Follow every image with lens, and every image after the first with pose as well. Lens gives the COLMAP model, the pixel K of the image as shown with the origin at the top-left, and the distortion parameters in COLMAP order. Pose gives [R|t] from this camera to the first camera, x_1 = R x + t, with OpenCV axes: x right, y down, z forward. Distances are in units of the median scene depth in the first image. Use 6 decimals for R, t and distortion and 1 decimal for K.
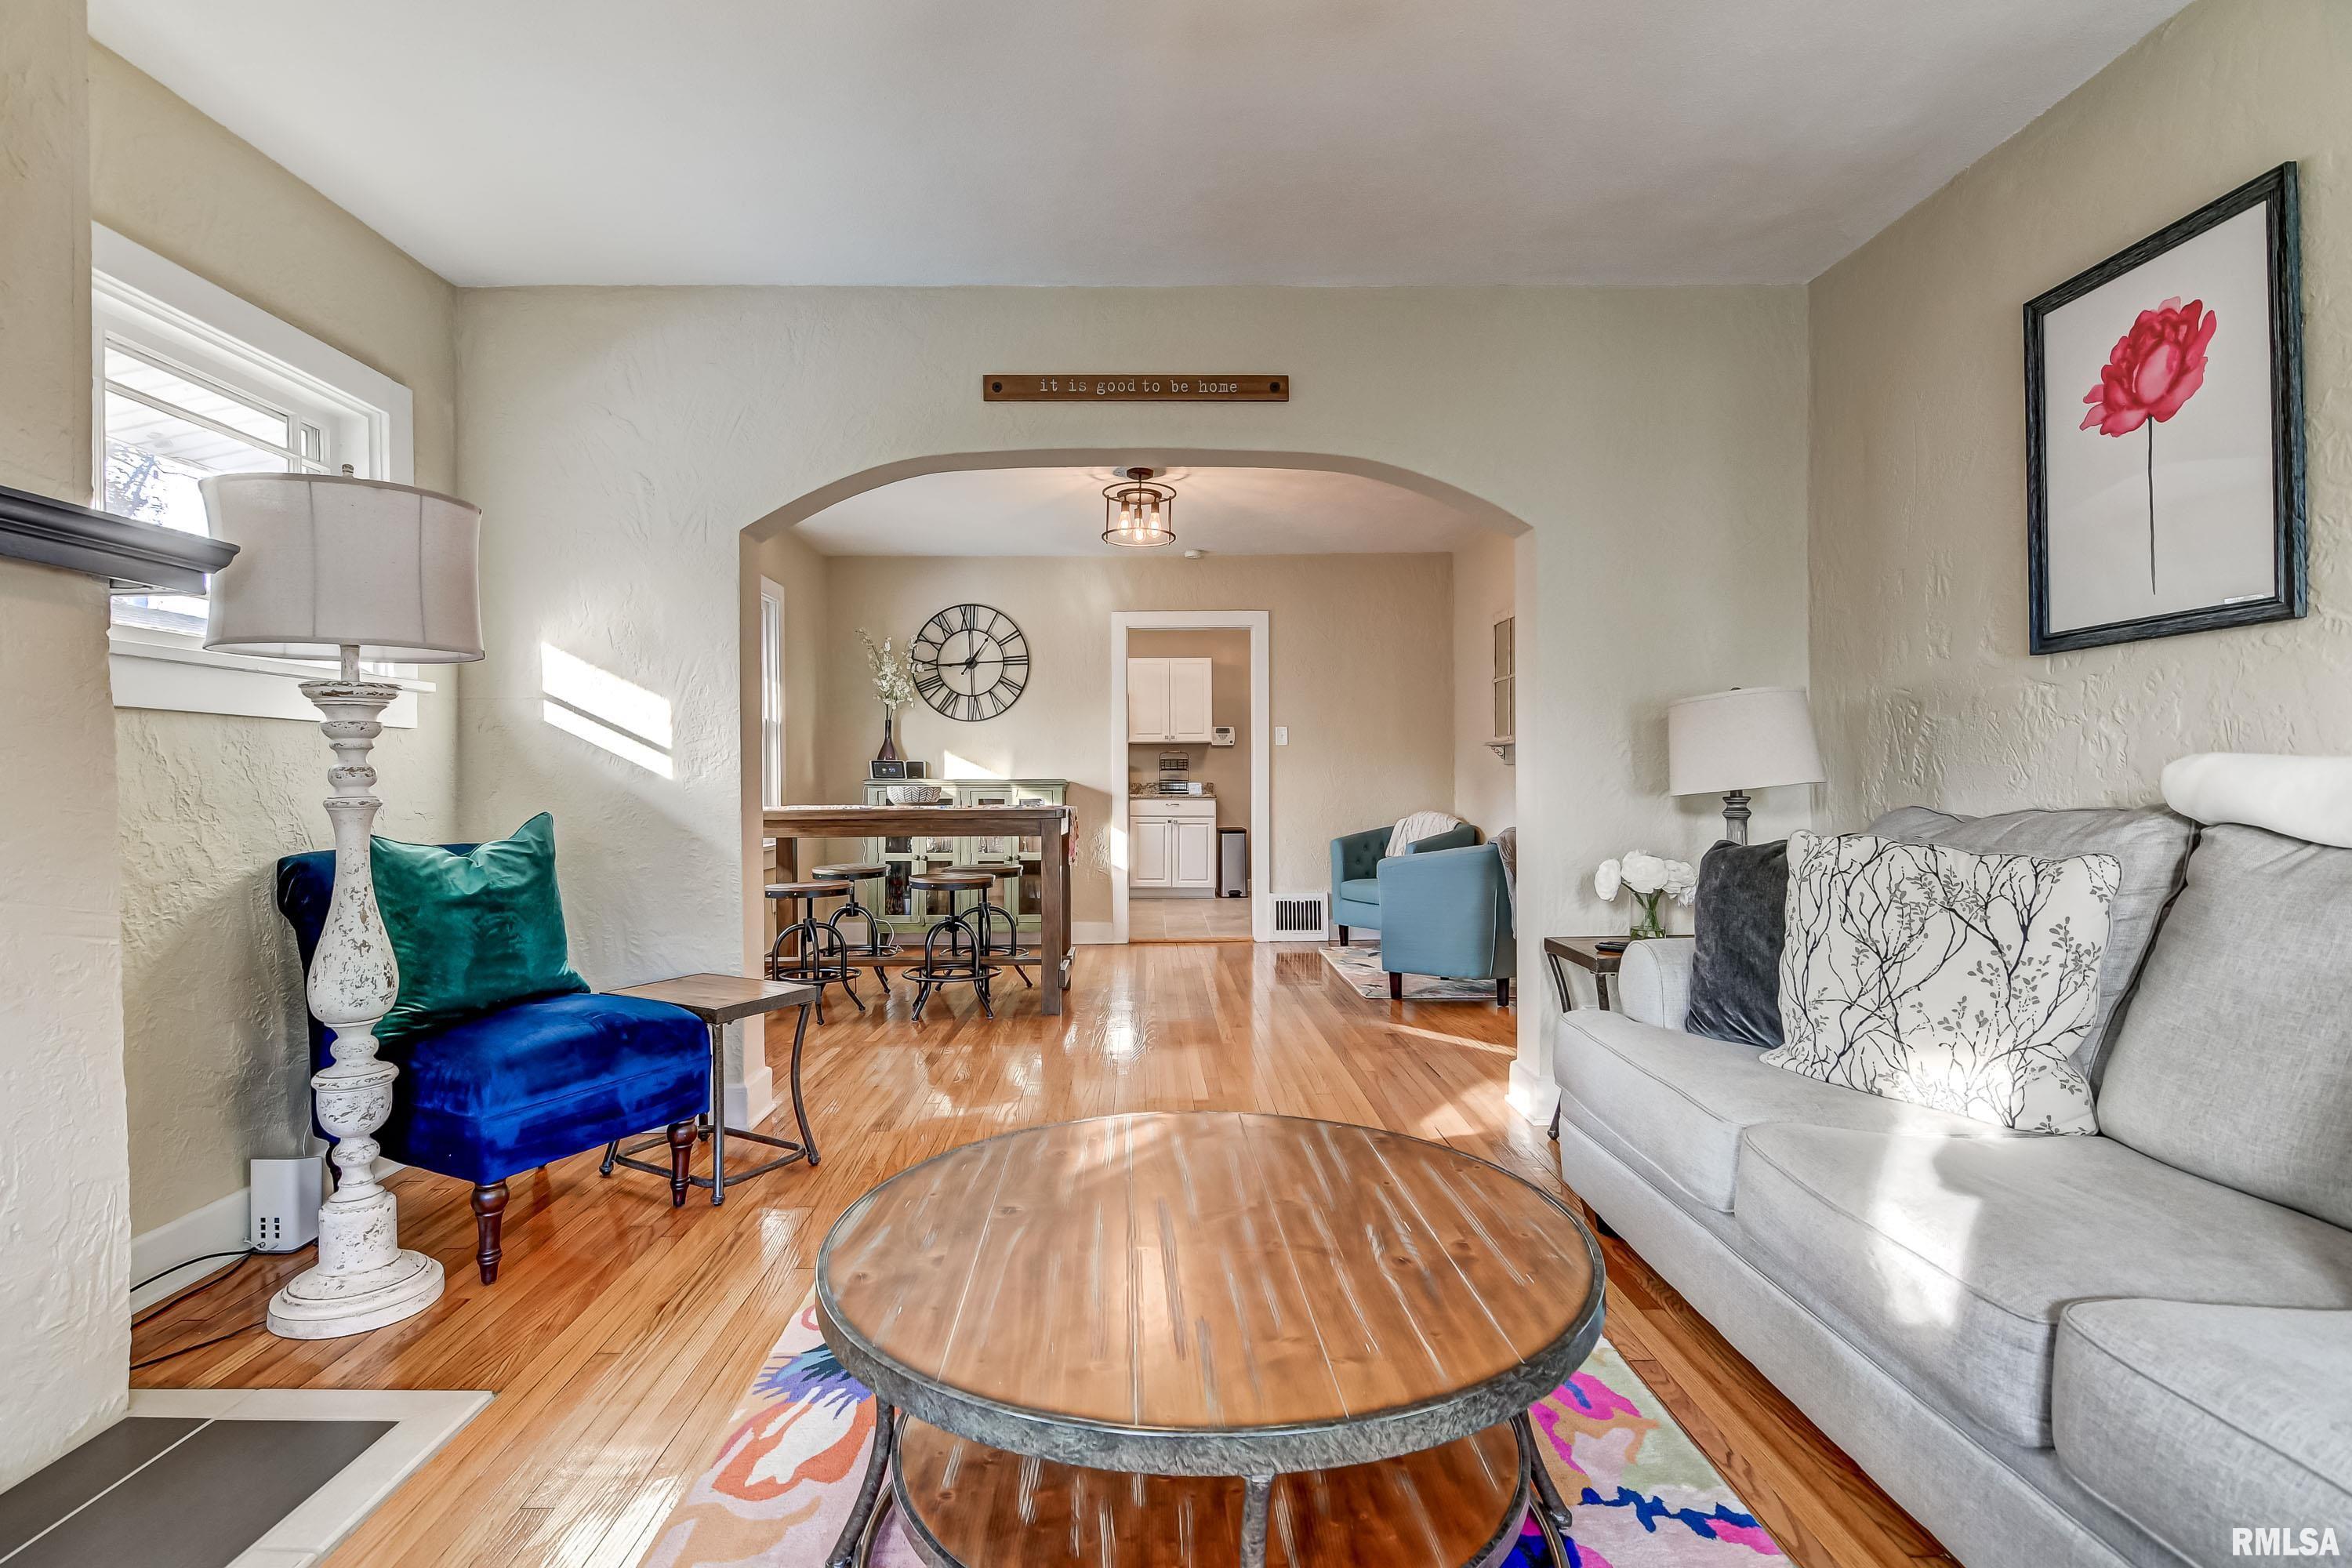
lens RADIAL K [[1124.2, 0, 1165.5], [0, 1124.2, 786.9], [0, 0, 1]] dist [0.013227, -0.012814]
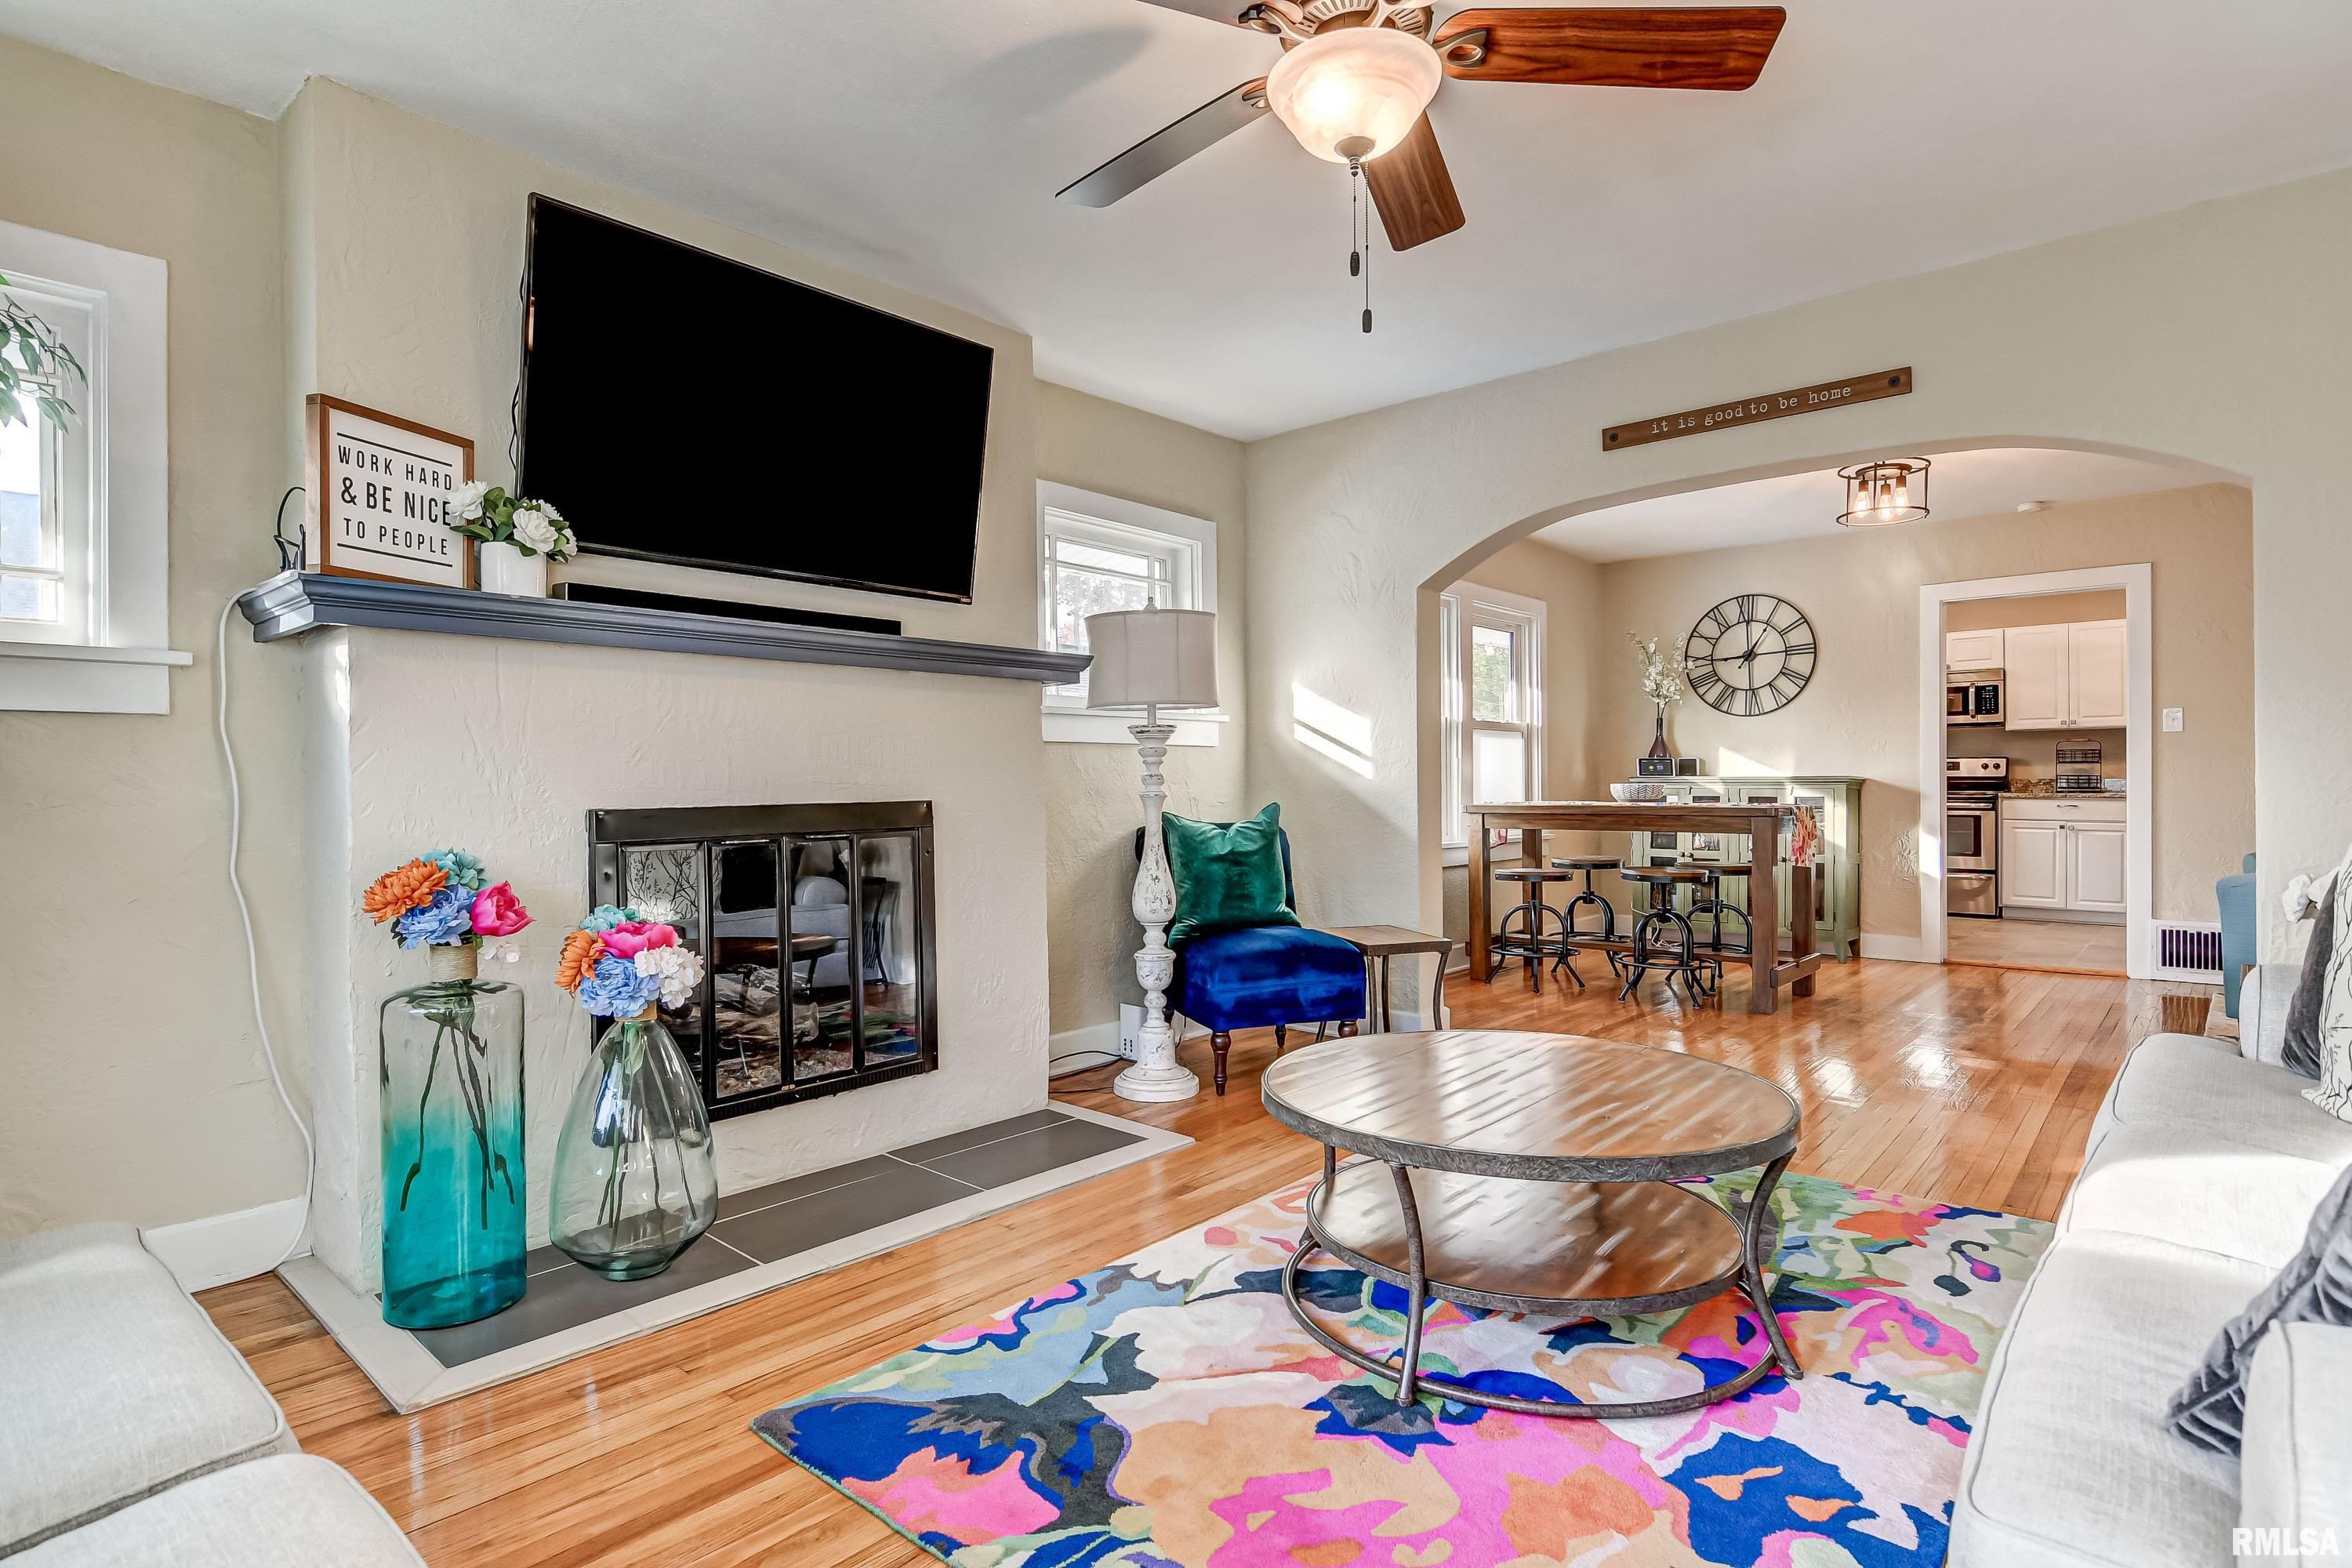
lens RADIAL K [[1205.2, 0, 1161.1], [0, 1205.2, 789.2], [0, 0, 1]] dist [0.000437, -0.000592]
pose [[0.730921, 0.004584, -0.682447, 0.356728], [-0.000638, 0.999982, 0.006034, -0.003385], [0.682462, -0.003975, 0.730910, -0.216763]]
